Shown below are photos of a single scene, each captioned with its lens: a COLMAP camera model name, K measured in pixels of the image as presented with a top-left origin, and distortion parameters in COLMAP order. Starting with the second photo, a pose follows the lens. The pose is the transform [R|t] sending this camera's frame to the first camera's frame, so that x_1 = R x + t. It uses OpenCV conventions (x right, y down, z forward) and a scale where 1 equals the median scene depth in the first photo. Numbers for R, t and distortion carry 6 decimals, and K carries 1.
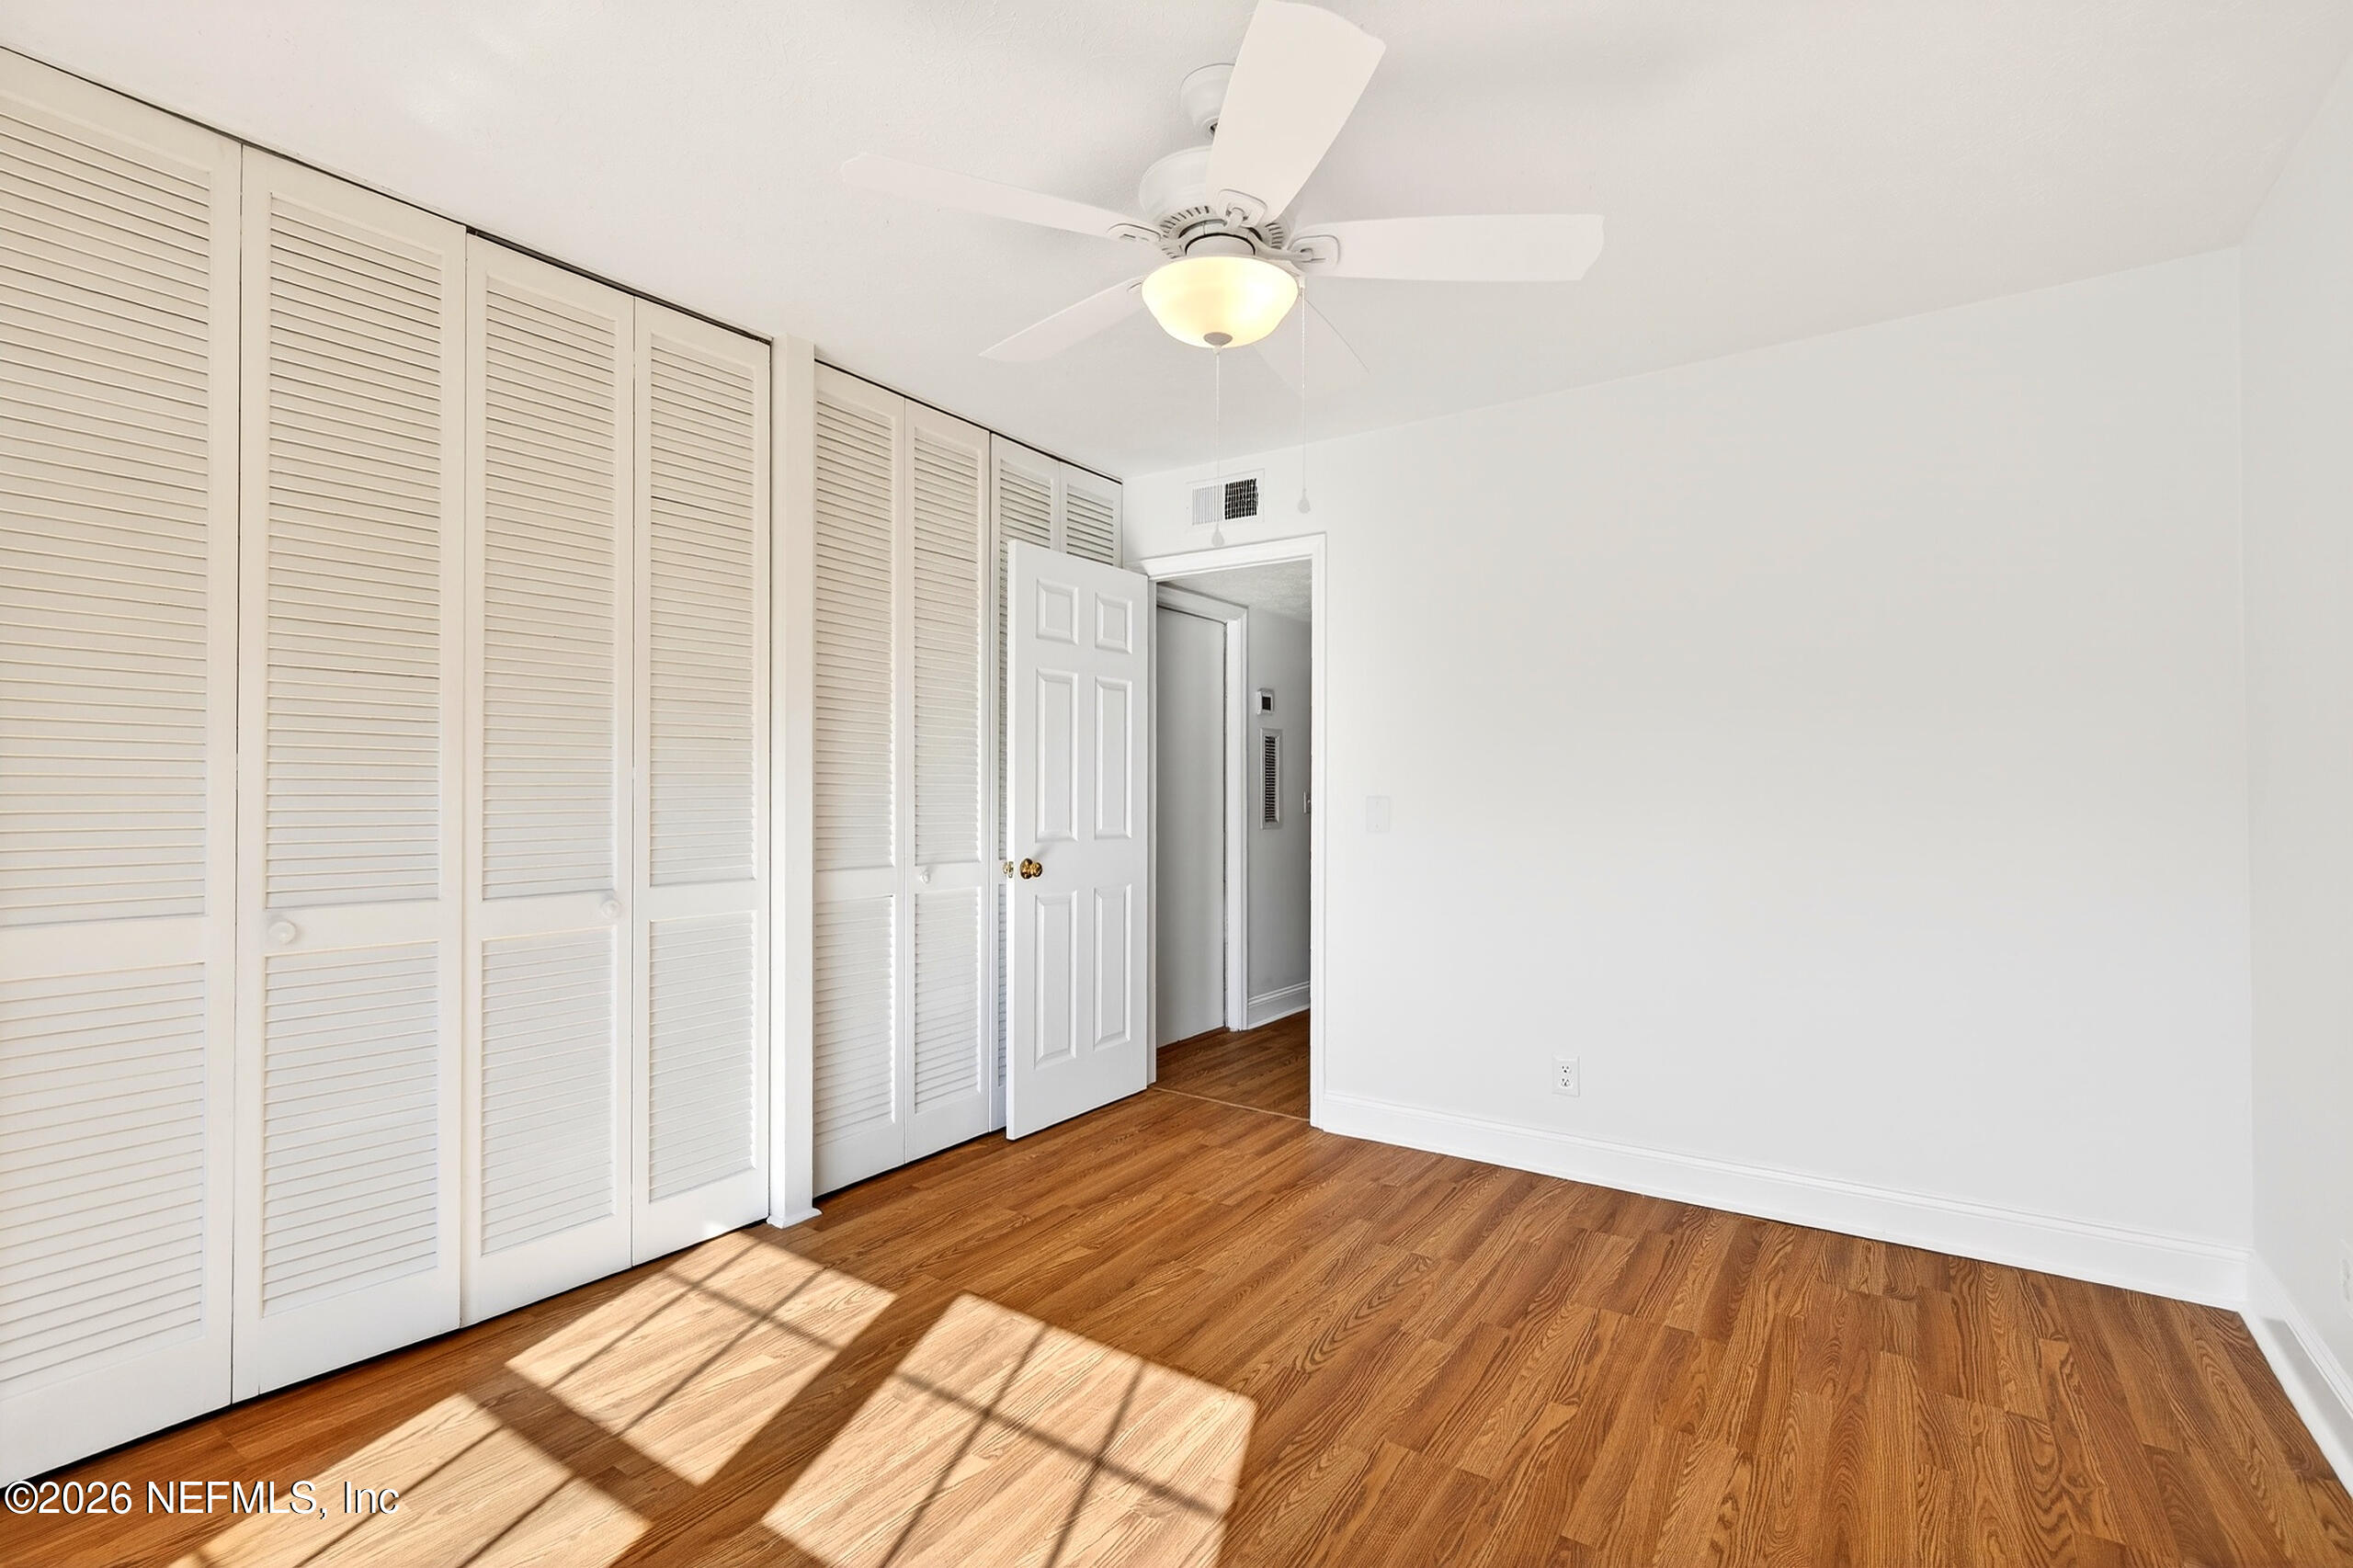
lens RADIAL K [[1077.9, 0, 1180.5], [0, 1077.9, 790.6], [0, 0, 1]] dist [0.000133, 0.000001]
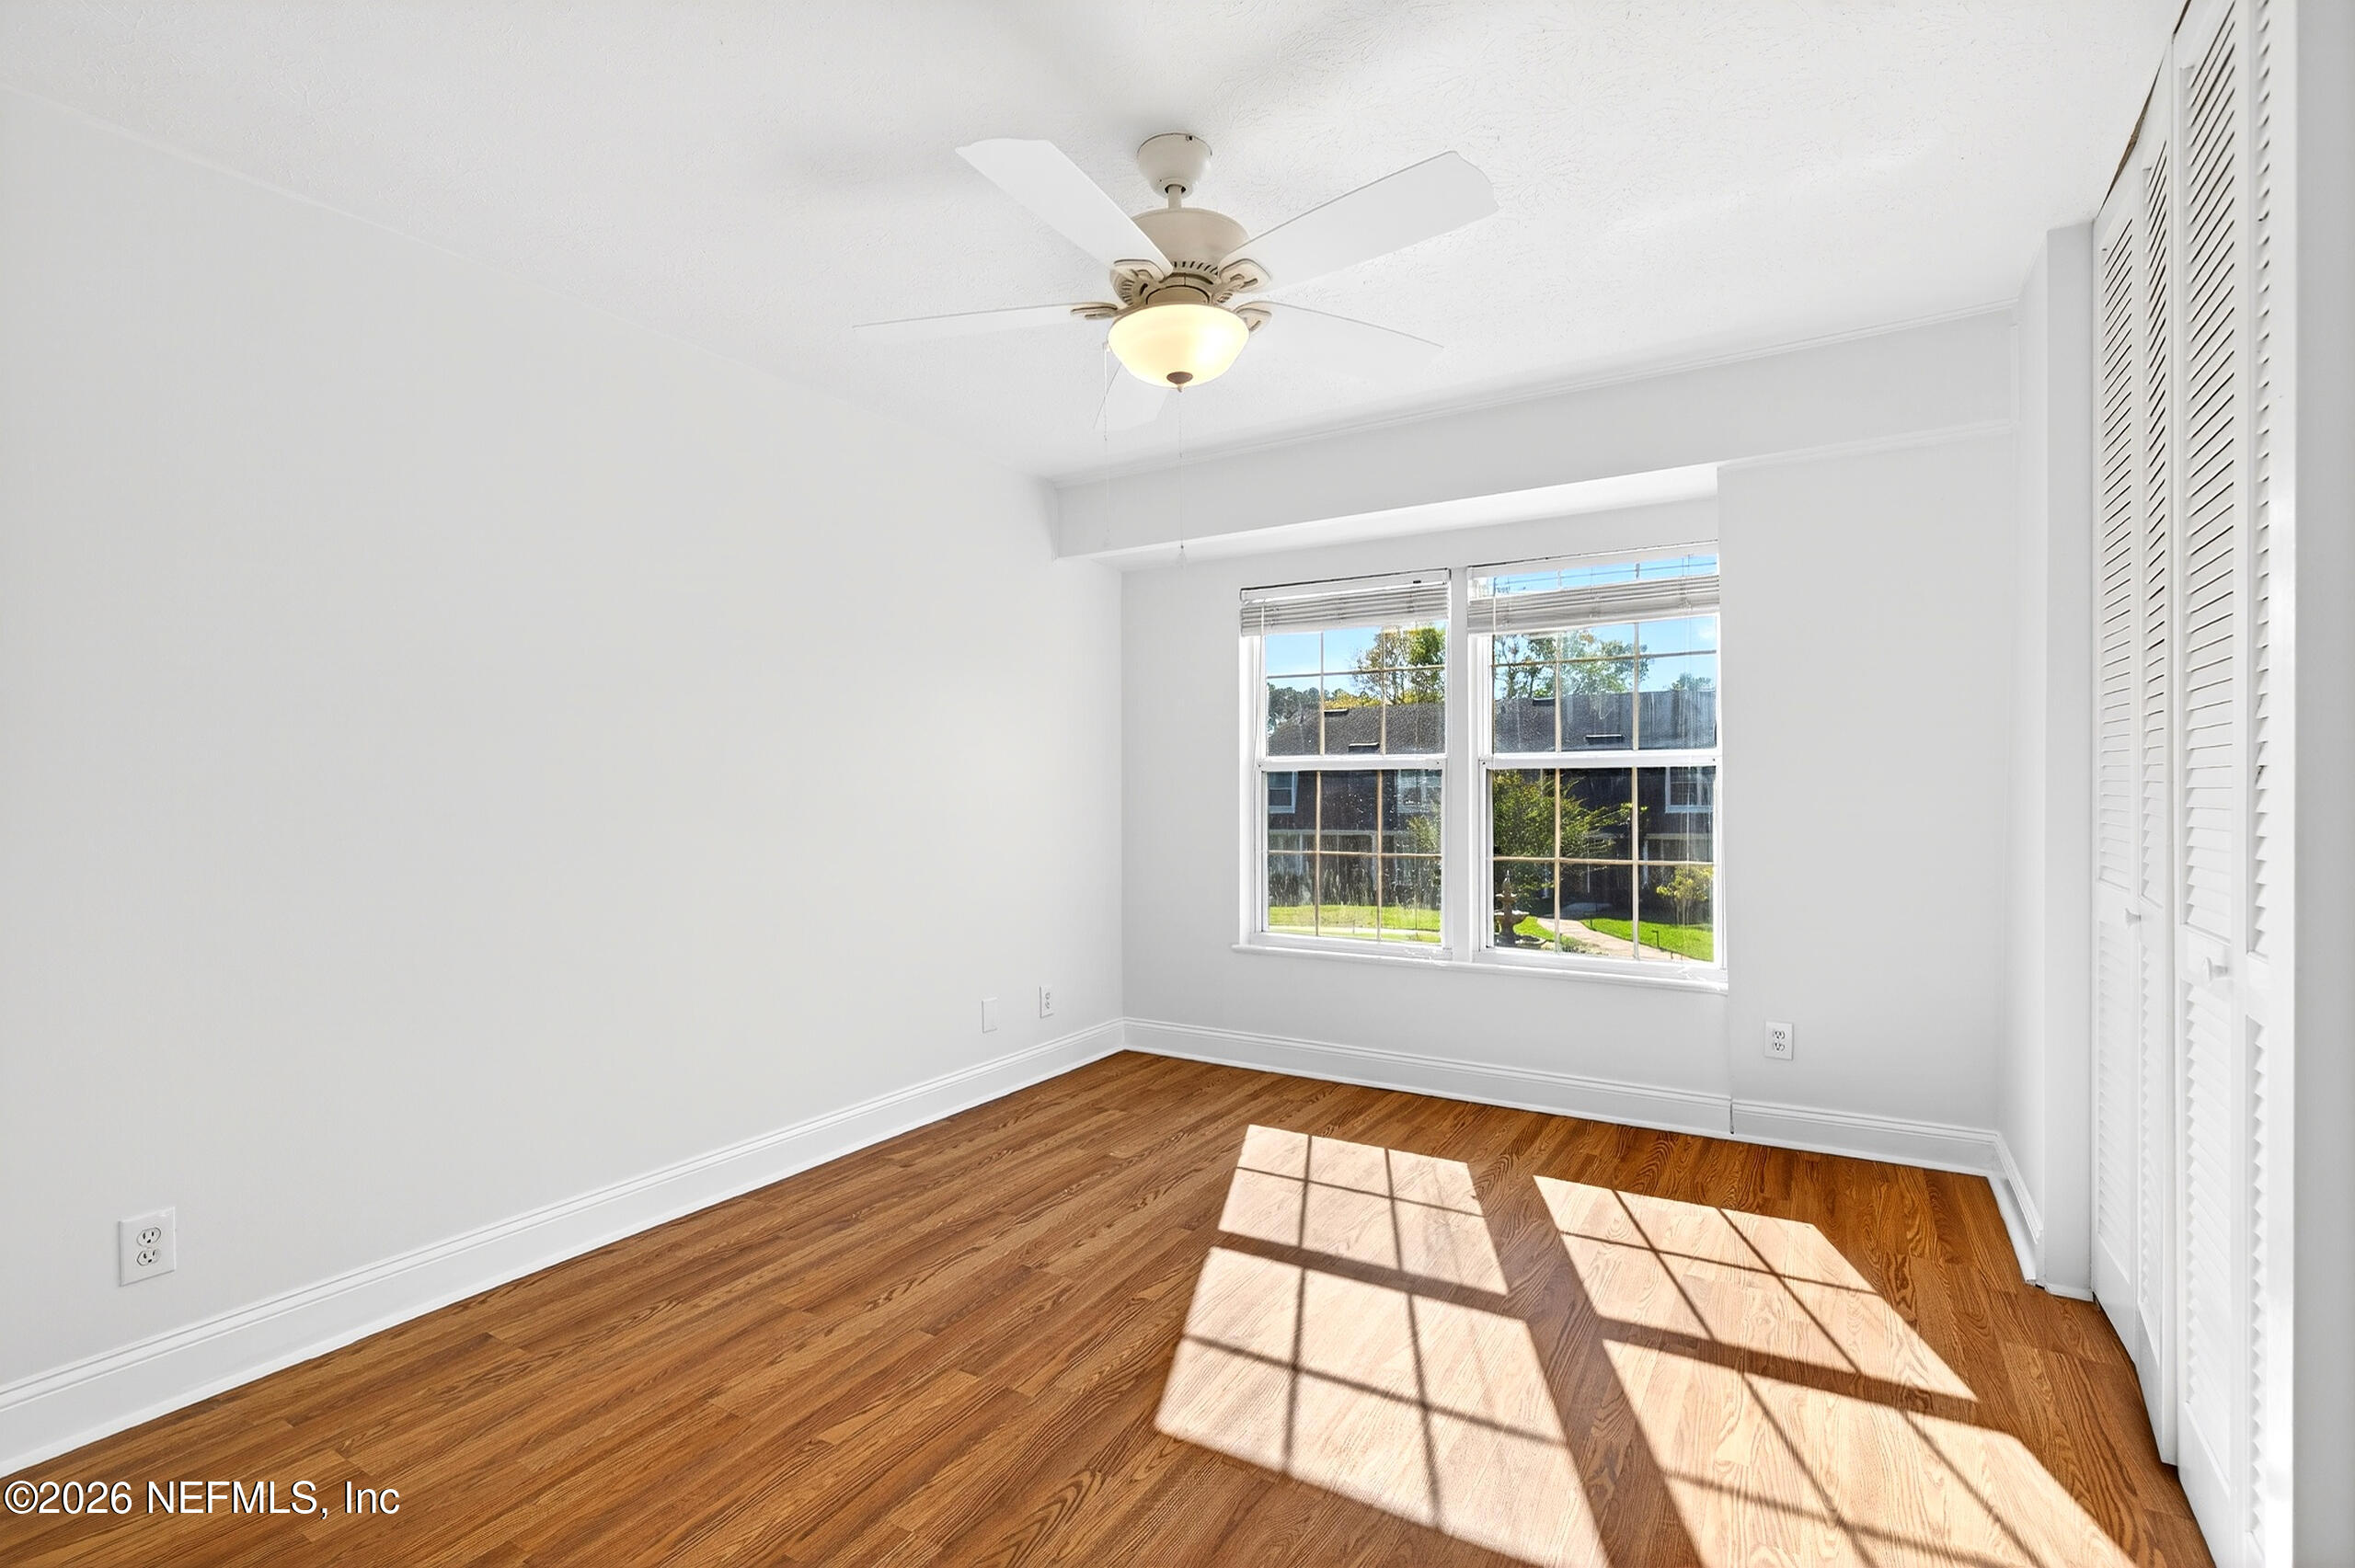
lens RADIAL K [[1078.6, 0, 1181.5], [0, 1078.6, 790.6], [0, 0, 1]] dist [0.000133, 0.000001]
pose [[-0.998428, 0.007762, -0.055503, 0.094615], [0.008107, 0.999949, -0.005990, 0.011611], [0.055454, -0.006431, -0.998441, 1.974908]]
